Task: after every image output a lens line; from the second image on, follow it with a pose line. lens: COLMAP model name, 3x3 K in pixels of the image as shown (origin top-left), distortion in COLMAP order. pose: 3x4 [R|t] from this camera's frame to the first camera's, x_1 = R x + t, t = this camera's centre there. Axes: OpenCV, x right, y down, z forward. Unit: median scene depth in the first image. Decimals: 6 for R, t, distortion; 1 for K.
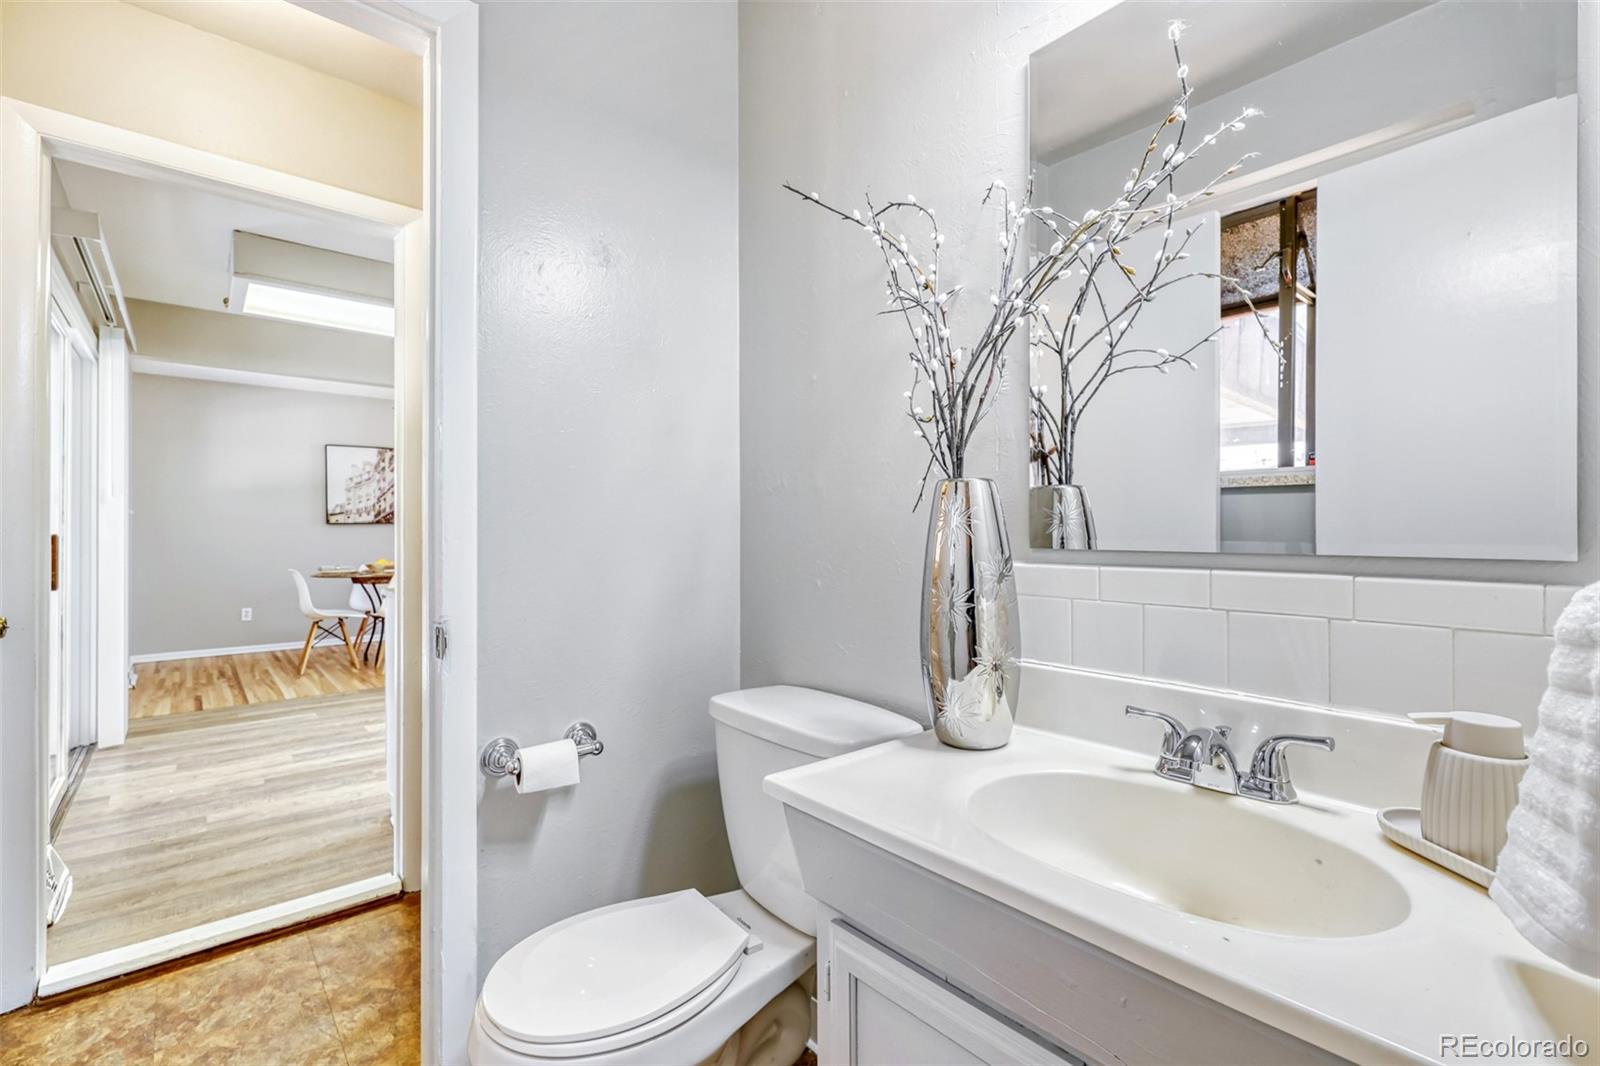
lens RADIAL K [[700.4, 0, 800.0], [0, 700.4, 533.0], [0, 0, 1]] dist [-0.003955, -0.000356]
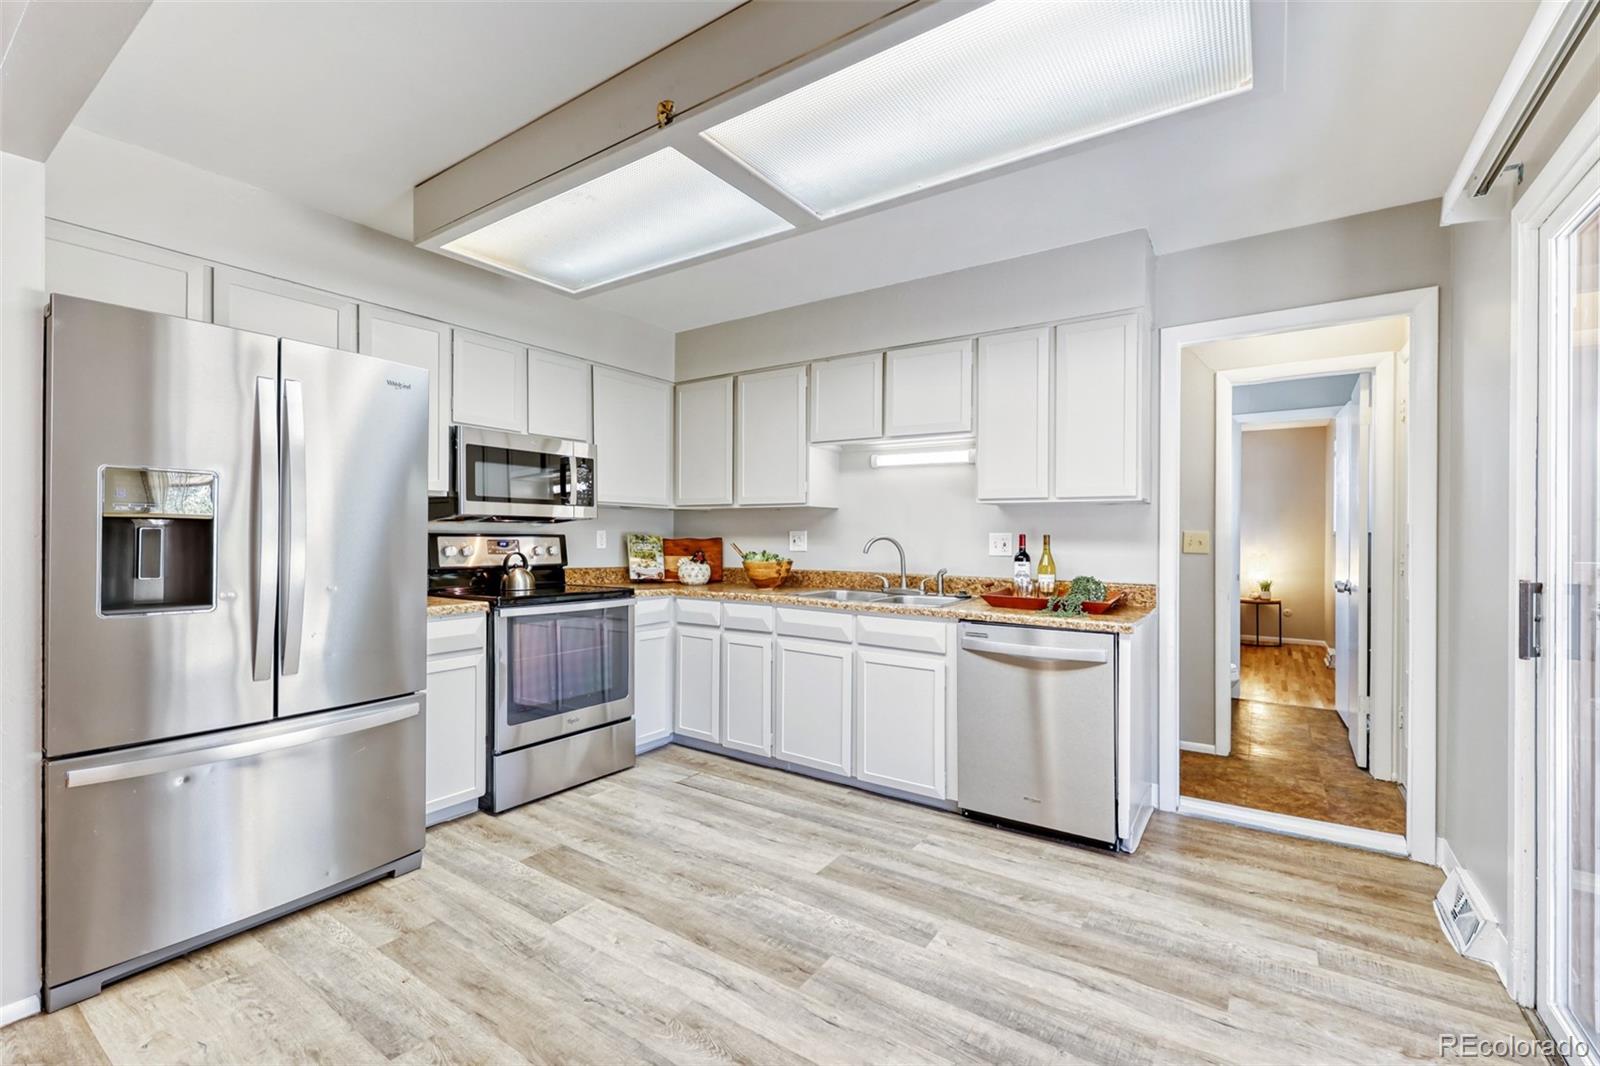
lens RADIAL K [[690.8, 0, 800.0], [0, 690.8, 533.0], [0, 0, 1]] dist [0.003795, 0.000271]
pose [[-0.255688, -0.000990, 0.966759, -0.641063], [0.000013, 0.999999, 0.001027, -0.019948], [-0.966759, 0.000275, -0.255688, 0.775607]]
